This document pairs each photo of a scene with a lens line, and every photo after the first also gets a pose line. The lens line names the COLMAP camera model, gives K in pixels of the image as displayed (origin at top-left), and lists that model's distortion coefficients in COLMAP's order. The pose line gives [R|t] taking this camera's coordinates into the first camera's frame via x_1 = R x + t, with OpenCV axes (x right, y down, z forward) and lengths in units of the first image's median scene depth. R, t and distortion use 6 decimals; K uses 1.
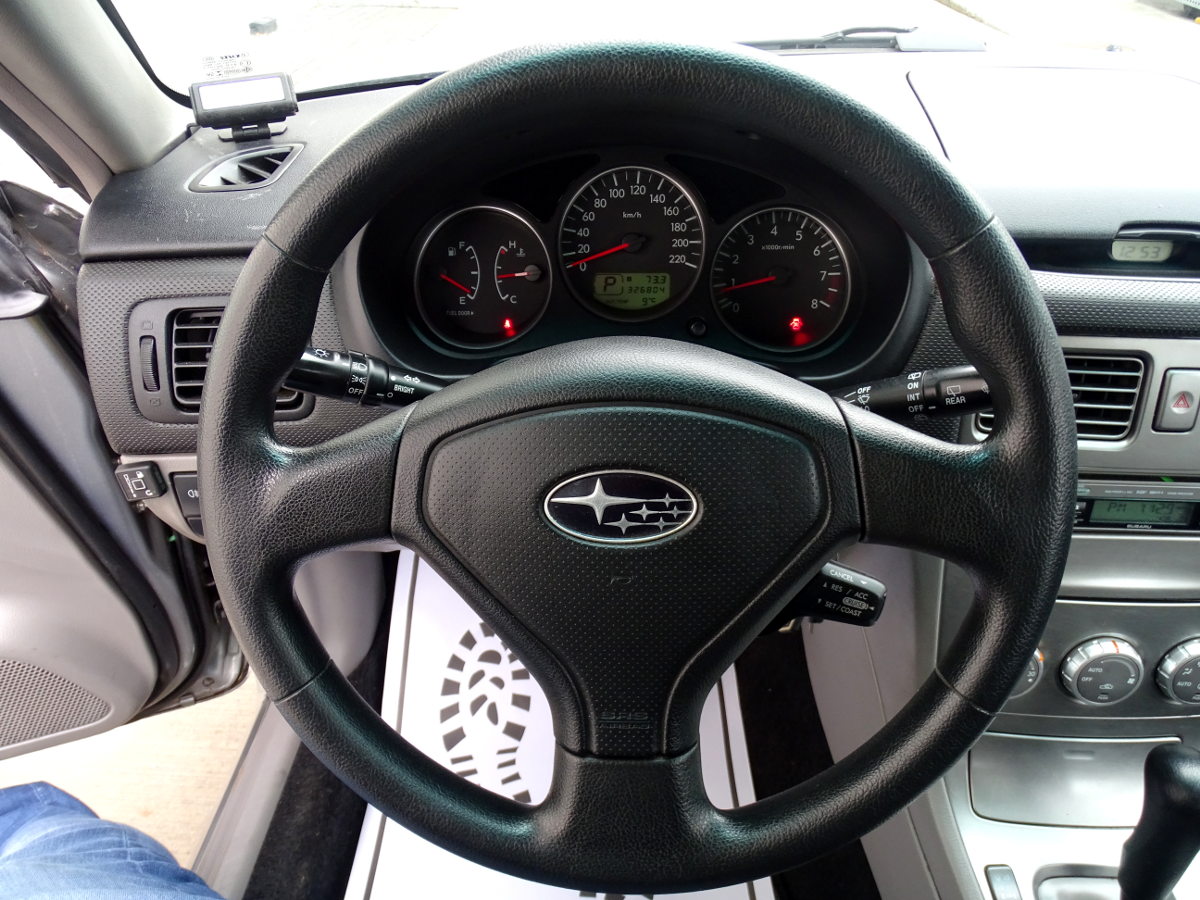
lens RADIAL K [[863.9, 0, 598.1], [0, 863.9, 455.7], [0, 0, 1]] dist [-0.013408, 0.005346]
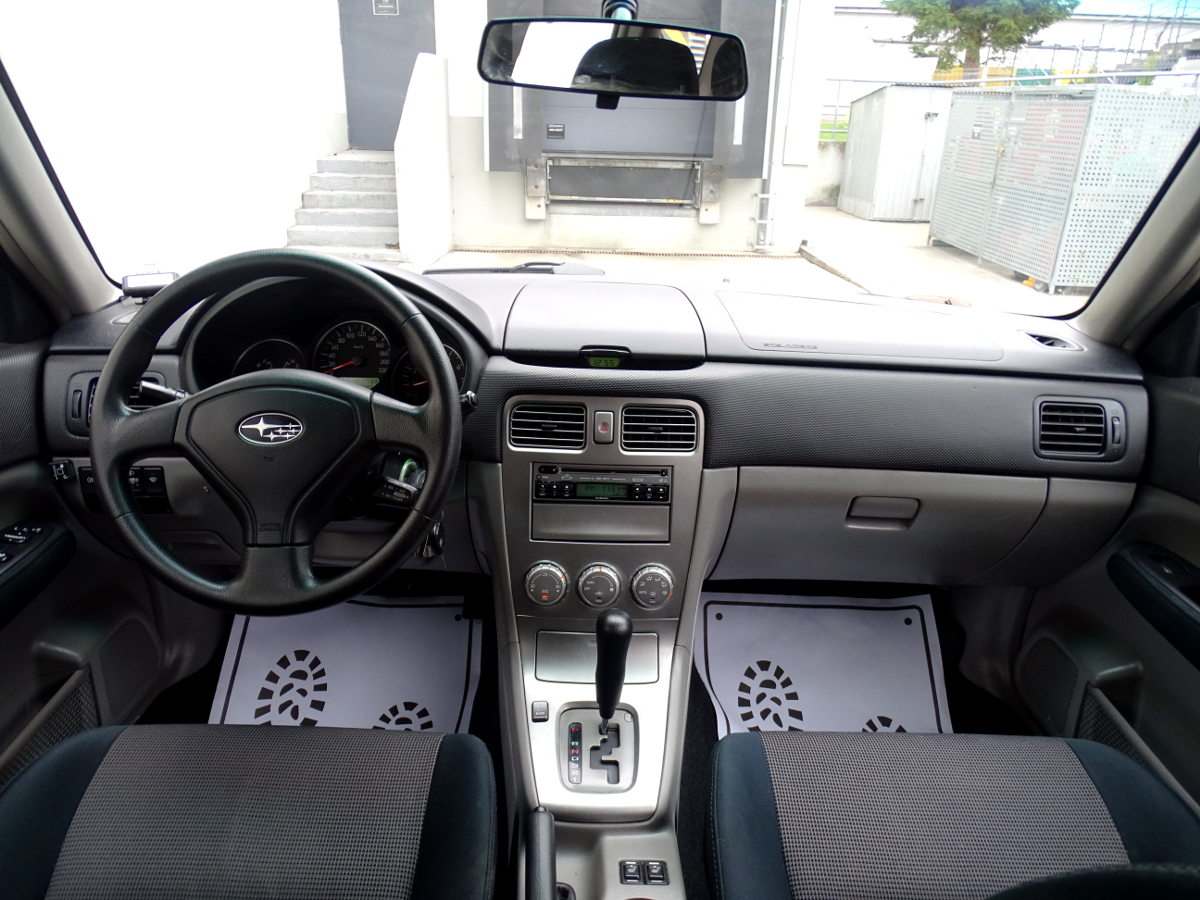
lens RADIAL K [[863.9, 0, 601.8], [0, 863.9, 441.5], [0, 0, 1]] dist [-0.013408, 0.005346]
pose [[0.998163, 0.013699, 0.059015, 0.488553], [0.002965, 0.961885, -0.273438, 0.456639], [-0.060511, 0.273110, 0.960078, -0.811880]]
